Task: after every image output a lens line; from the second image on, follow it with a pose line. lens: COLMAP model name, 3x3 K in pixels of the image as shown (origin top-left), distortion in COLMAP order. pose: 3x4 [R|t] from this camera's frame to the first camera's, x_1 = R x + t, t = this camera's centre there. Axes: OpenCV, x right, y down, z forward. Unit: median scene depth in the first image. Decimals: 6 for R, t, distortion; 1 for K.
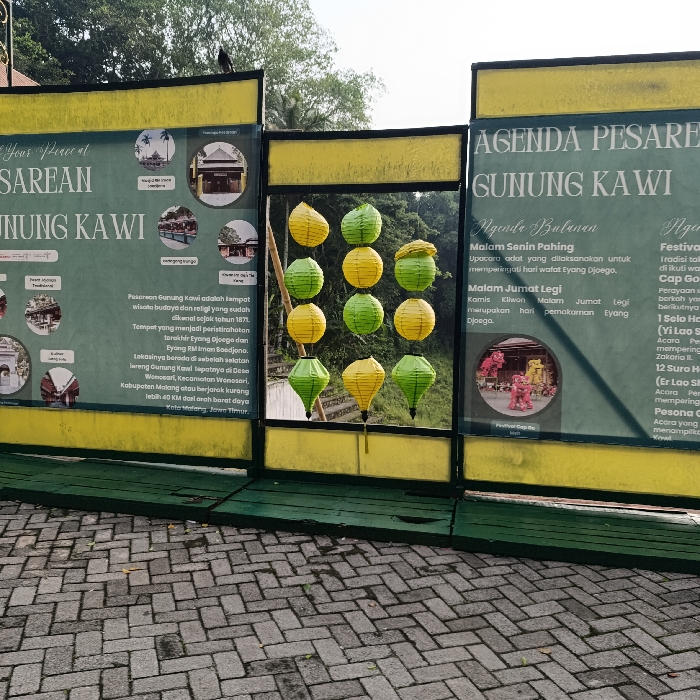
lens RADIAL K [[629.4, 0, 365.4], [0, 629.4, 351.8], [0, 0, 1]] dist [0.000476, -0.012160]
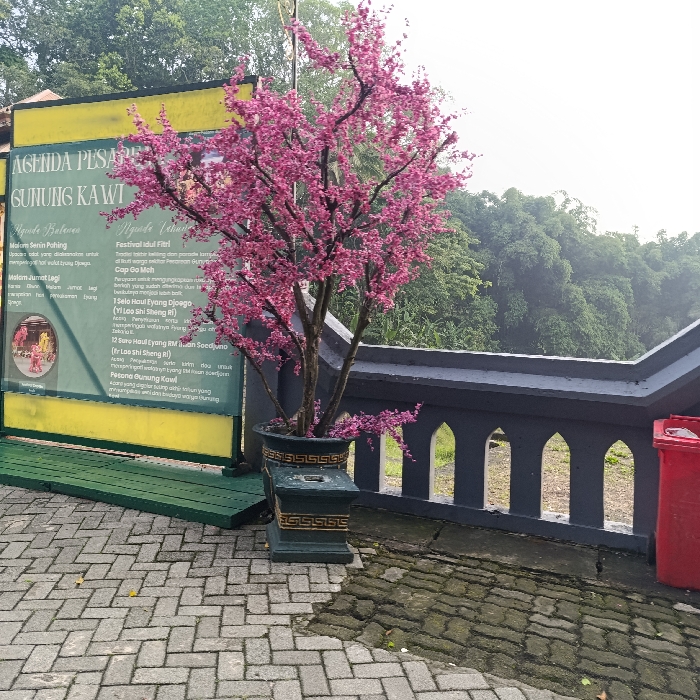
lens RADIAL K [[629.4, 0, 365.4], [0, 629.4, 351.8], [0, 0, 1]] dist [0.000476, -0.012160]
pose [[0.989208, 0.026141, -0.144169, 1.114796], [-0.029724, 0.999299, -0.022755, 0.060918], [0.143473, 0.026794, 0.989291, -0.170554]]
